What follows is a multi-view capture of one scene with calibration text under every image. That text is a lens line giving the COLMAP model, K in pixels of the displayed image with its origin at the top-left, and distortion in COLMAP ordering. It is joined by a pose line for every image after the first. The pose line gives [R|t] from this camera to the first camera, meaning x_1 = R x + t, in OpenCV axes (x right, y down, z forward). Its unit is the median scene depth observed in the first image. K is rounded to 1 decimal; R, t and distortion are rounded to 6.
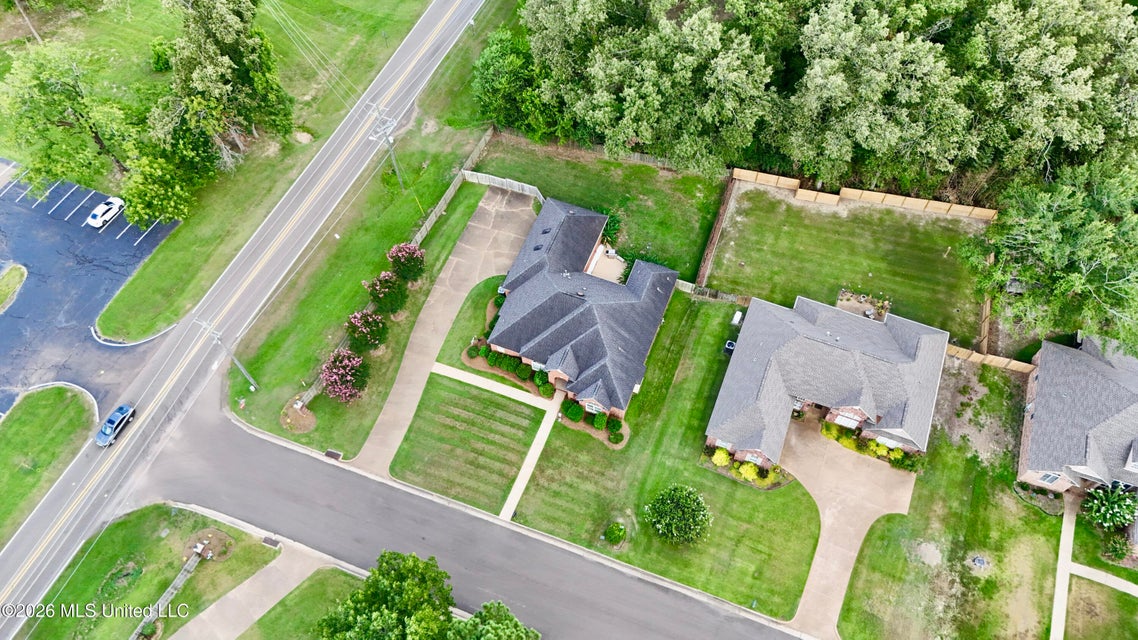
lens RADIAL K [[831.9, 0, 569.9], [0, 831.9, 323.4], [0, 0, 1]] dist [0.067775, -0.069816]
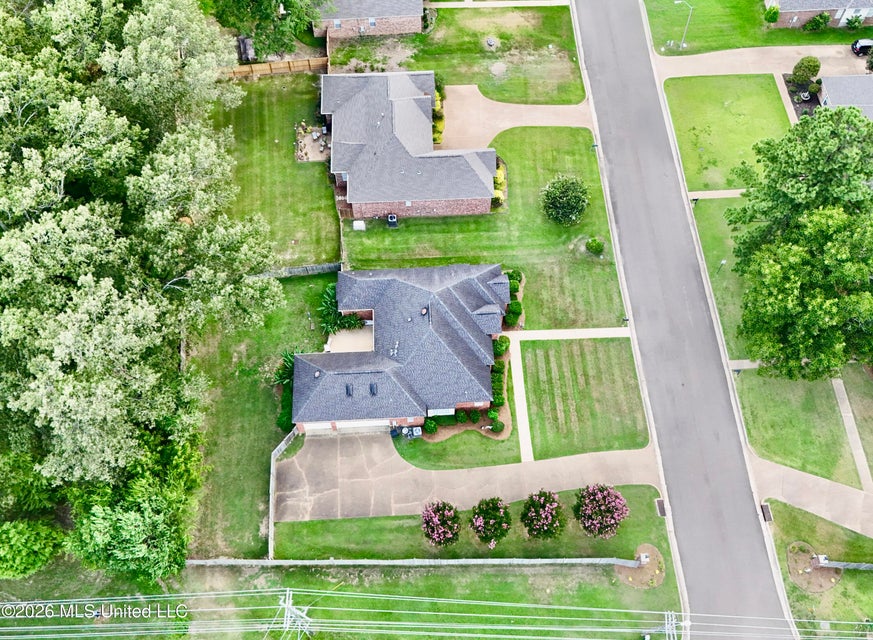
lens RADIAL K [[848.3, 0, 432.5], [0, 848.3, 313.2], [0, 0, 1]] dist [0.114223, -0.198551]
pose [[-0.414775, -0.782874, 0.463757, -0.451875], [0.794011, -0.062474, 0.604685, -0.625822], [-0.444419, 0.619036, 0.647523, 0.342055]]
